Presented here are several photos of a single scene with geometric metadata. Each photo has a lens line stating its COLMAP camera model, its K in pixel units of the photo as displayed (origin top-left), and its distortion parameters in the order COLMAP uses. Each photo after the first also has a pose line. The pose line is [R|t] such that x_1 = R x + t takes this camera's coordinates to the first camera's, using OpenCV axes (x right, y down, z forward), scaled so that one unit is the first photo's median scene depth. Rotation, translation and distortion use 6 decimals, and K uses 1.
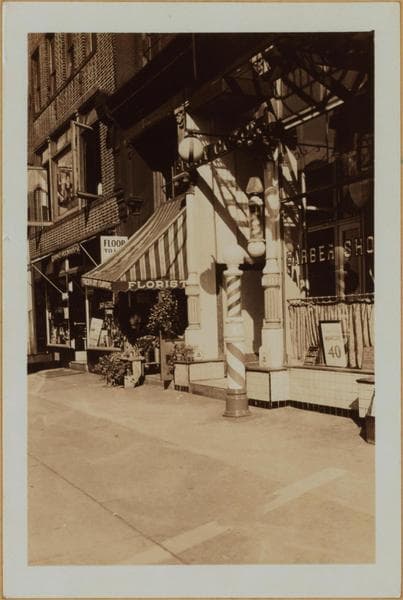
lens RADIAL K [[786.3, 0, 201.5], [0, 786.3, 300.0], [0, 0, 1]] dist [0.153278, 0.024512]
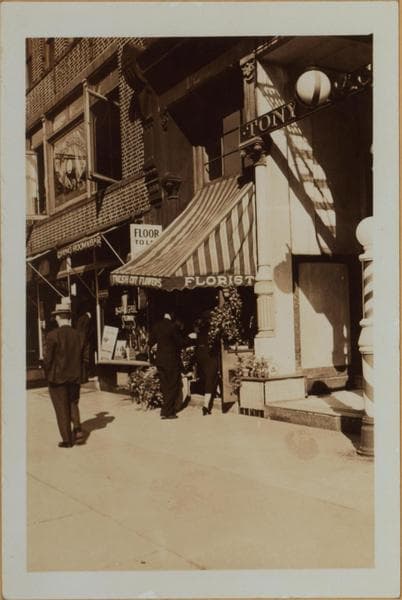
lens RADIAL K [[786.3, 0, 201.0], [0, 786.3, 300.0], [0, 0, 1]] dist [0.153278, 0.024512]
pose [[0.997720, -0.004594, 0.067332, -0.124139], [0.005597, 0.999876, -0.014712, 0.010890], [-0.067257, 0.015055, 0.997622, 0.208648]]
